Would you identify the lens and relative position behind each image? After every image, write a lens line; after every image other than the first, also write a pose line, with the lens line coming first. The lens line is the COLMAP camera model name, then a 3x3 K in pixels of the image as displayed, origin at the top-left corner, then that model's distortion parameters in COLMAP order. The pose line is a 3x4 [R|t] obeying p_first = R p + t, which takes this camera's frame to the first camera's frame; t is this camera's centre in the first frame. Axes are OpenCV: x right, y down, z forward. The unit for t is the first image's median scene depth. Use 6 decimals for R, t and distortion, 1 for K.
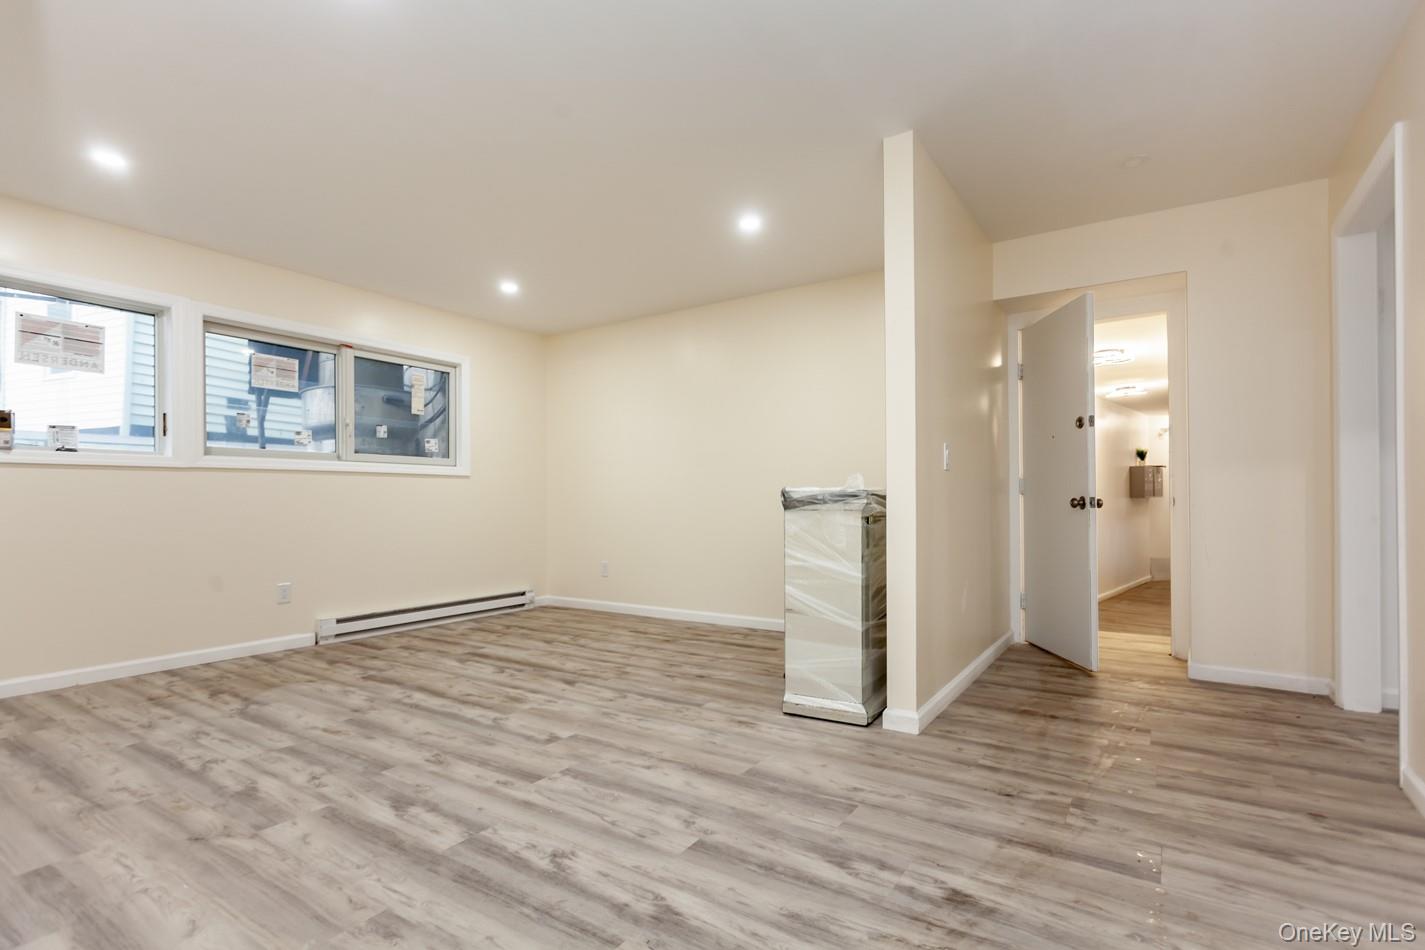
lens RADIAL K [[685.7, 0, 714.6], [0, 685.7, 494.2], [0, 0, 1]] dist [0.000840, 0.001213]
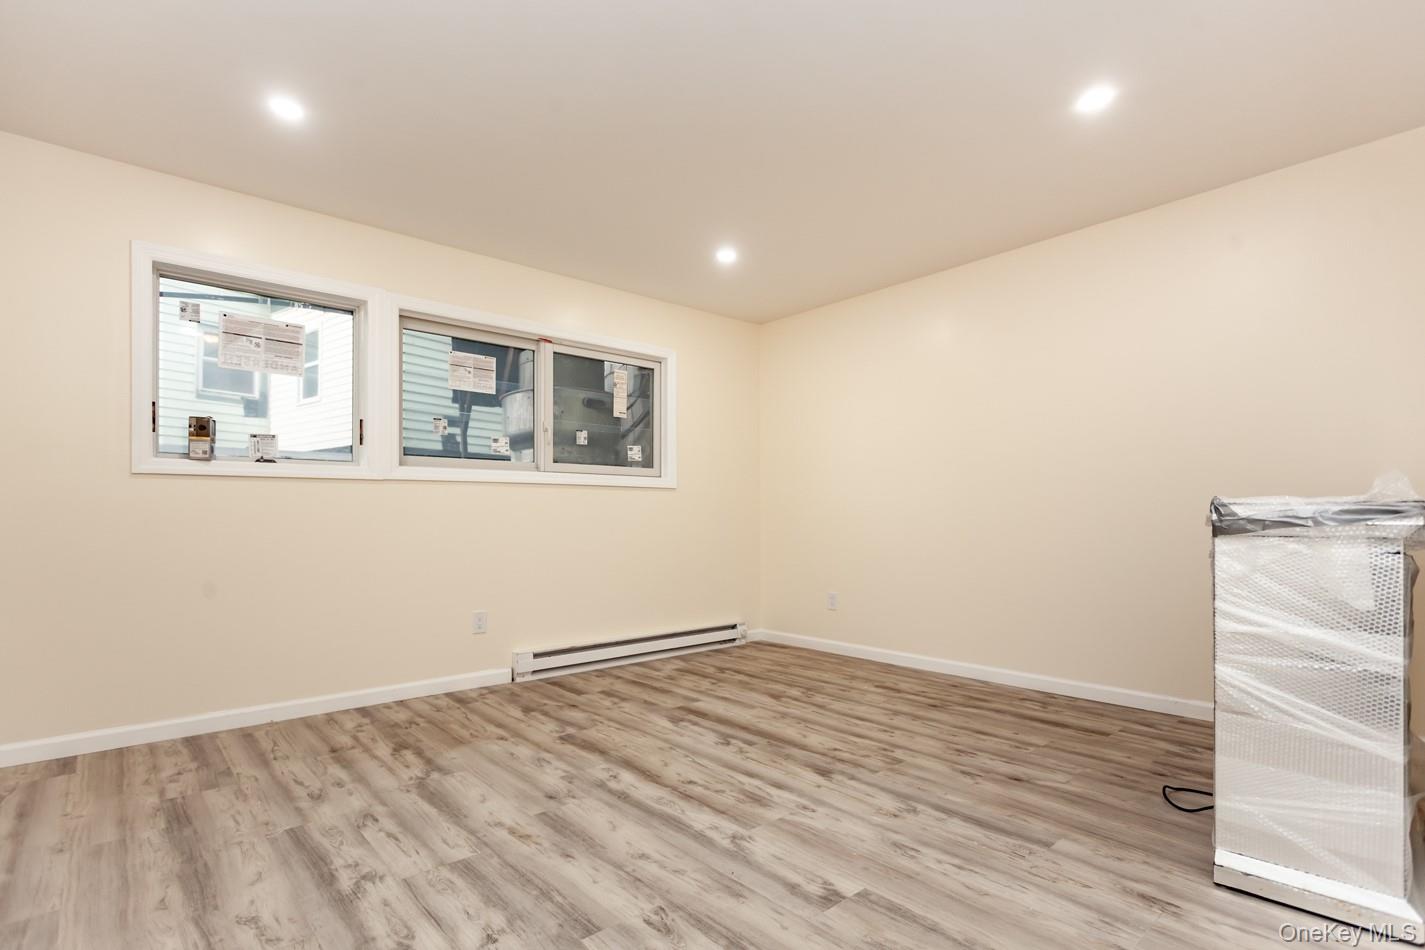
lens RADIAL K [[685.7, 0, 714.6], [0, 685.7, 494.2], [0, 0, 1]] dist [0.000840, 0.001213]
pose [[0.966917, -0.006804, -0.255002, -0.136404], [0.001147, 0.999750, -0.022326, 0.000729], [0.255090, 0.021295, 0.966683, 0.274101]]
